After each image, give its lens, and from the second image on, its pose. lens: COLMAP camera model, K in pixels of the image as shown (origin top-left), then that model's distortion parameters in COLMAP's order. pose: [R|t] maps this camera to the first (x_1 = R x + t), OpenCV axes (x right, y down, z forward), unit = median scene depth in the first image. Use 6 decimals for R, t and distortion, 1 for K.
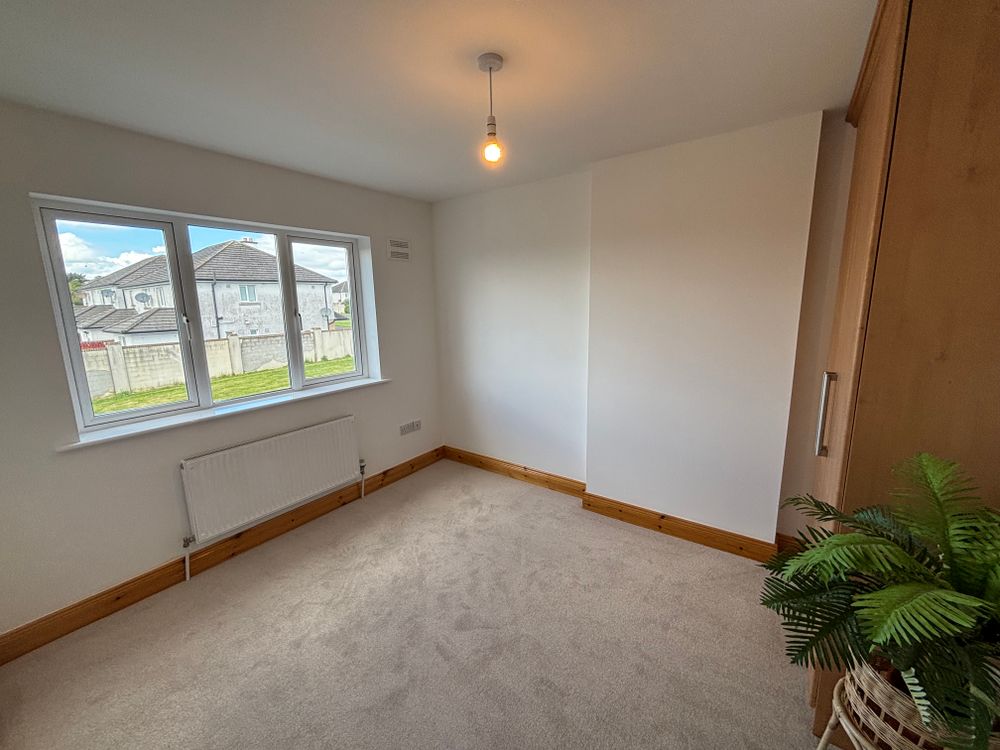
lens RADIAL K [[406.3, 0, 498.7], [0, 406.3, 374.7], [0, 0, 1]] dist [0.002079, -0.000303]
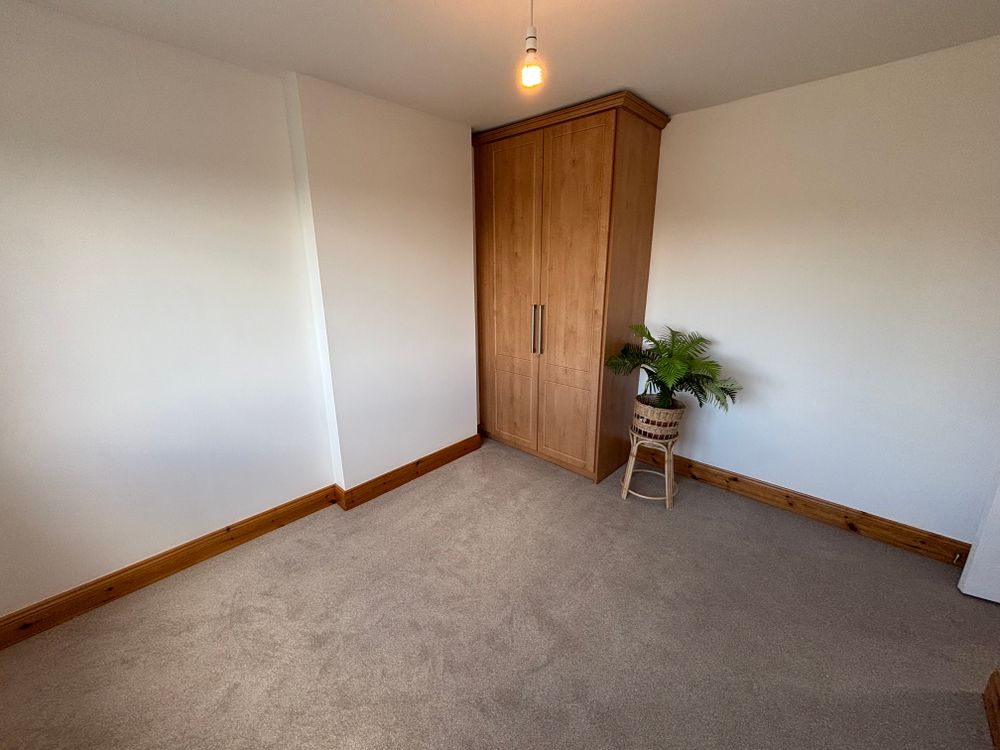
lens RADIAL K [[406.3, 0, 499.4], [0, 406.3, 374.2], [0, 0, 1]] dist [0.002079, -0.000303]
pose [[0.120292, -0.255383, 0.959328, -0.582298], [0.183747, 0.955375, 0.231290, -0.095555], [-0.975585, 0.148452, 0.161850, 0.595917]]
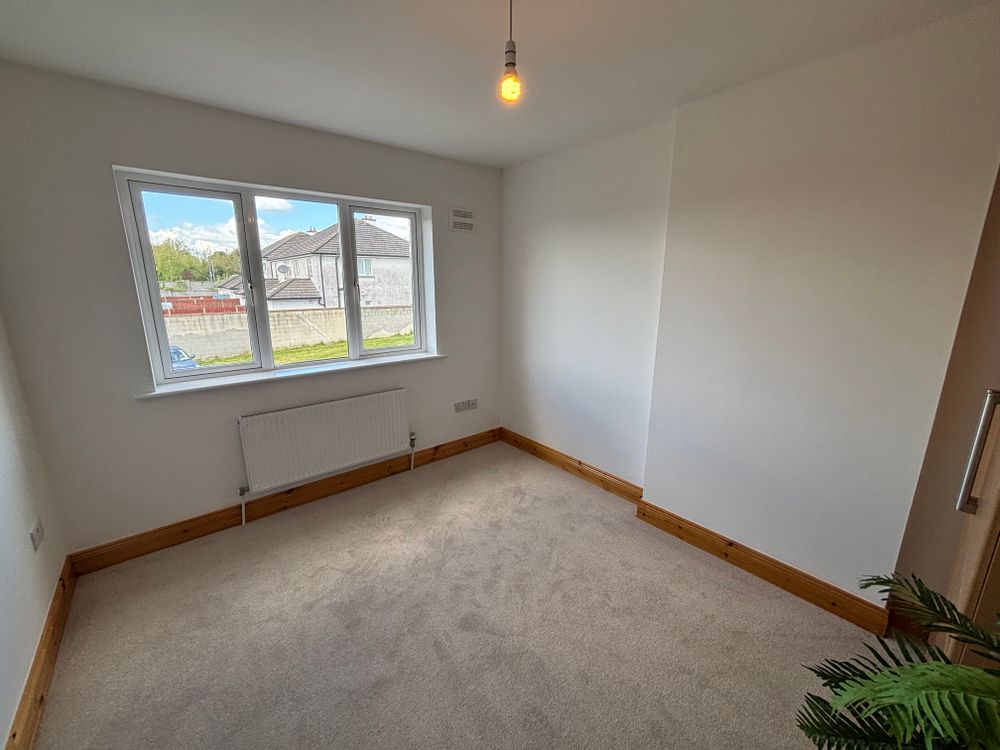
lens RADIAL K [[406.3, 0, 496.5], [0, 406.3, 374.1], [0, 0, 1]] dist [0.002079, -0.000303]
pose [[0.968197, 0.080002, -0.237054, 0.114233], [-0.067838, 0.995947, 0.059048, -0.011804], [0.240817, -0.041089, 0.969700, 0.101536]]
